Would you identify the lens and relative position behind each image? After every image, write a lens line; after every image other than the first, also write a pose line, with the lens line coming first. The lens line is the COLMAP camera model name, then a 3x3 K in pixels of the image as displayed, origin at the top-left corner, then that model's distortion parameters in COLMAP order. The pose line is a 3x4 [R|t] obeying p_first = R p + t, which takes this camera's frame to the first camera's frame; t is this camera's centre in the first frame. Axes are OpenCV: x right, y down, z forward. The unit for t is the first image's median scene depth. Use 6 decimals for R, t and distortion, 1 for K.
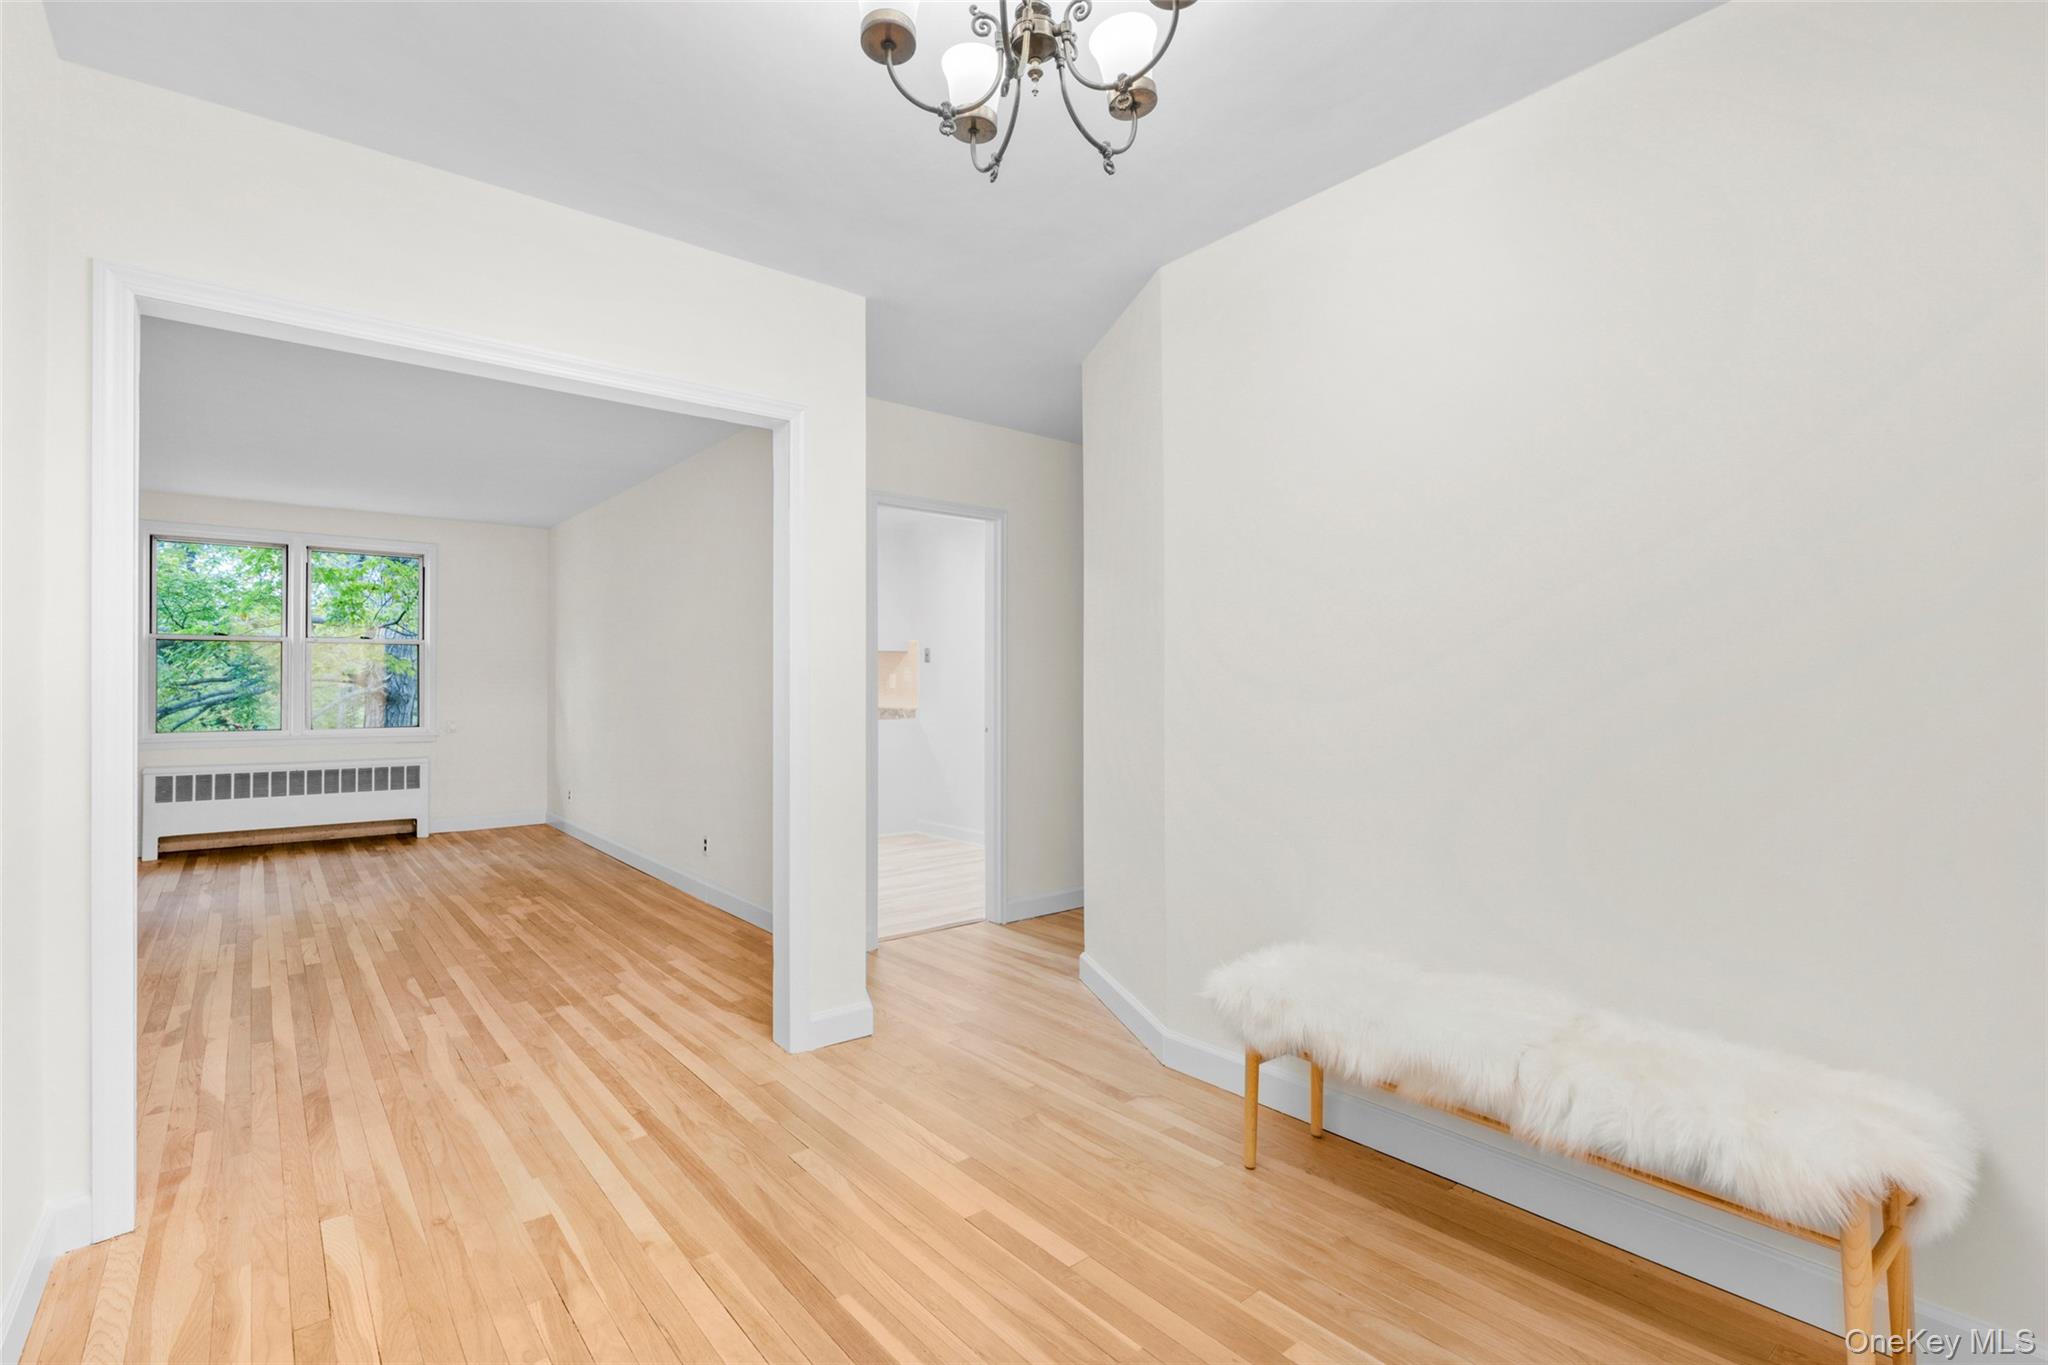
lens RADIAL K [[918.4, 0, 1028.0], [0, 918.4, 688.8], [0, 0, 1]] dist [-0.011025, 0.000546]
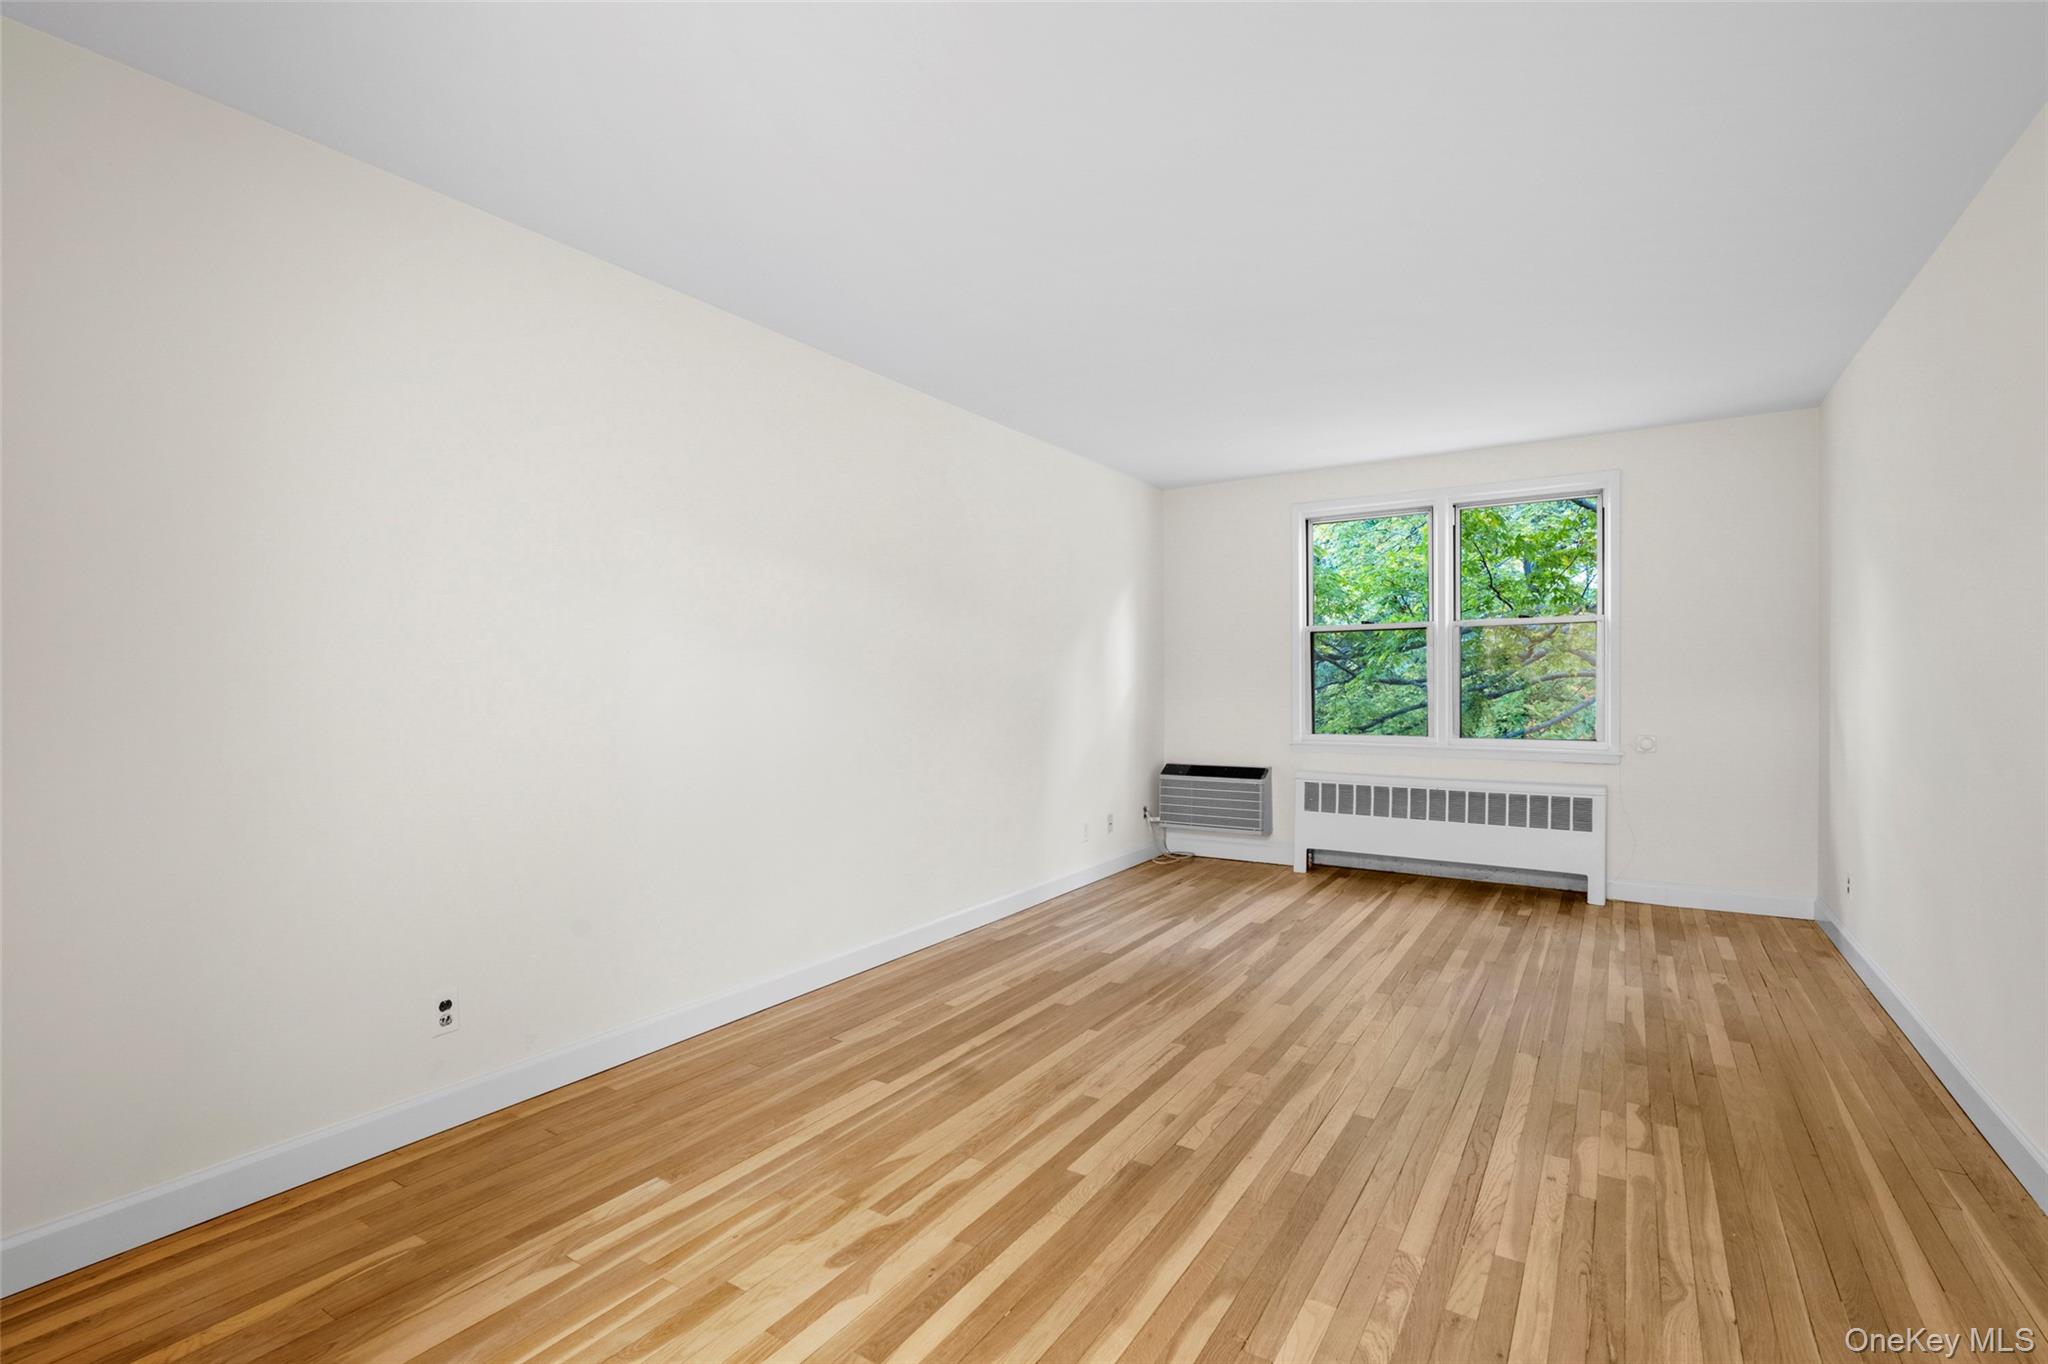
lens RADIAL K [[918.4, 0, 1028.0], [0, 918.4, 688.3], [0, 0, 1]] dist [-0.011025, 0.000546]
pose [[0.282837, 0.005476, -0.959152, -0.133098], [0.001049, 0.999981, 0.006019, -0.002818], [0.959167, -0.002709, 0.282826, 0.411245]]
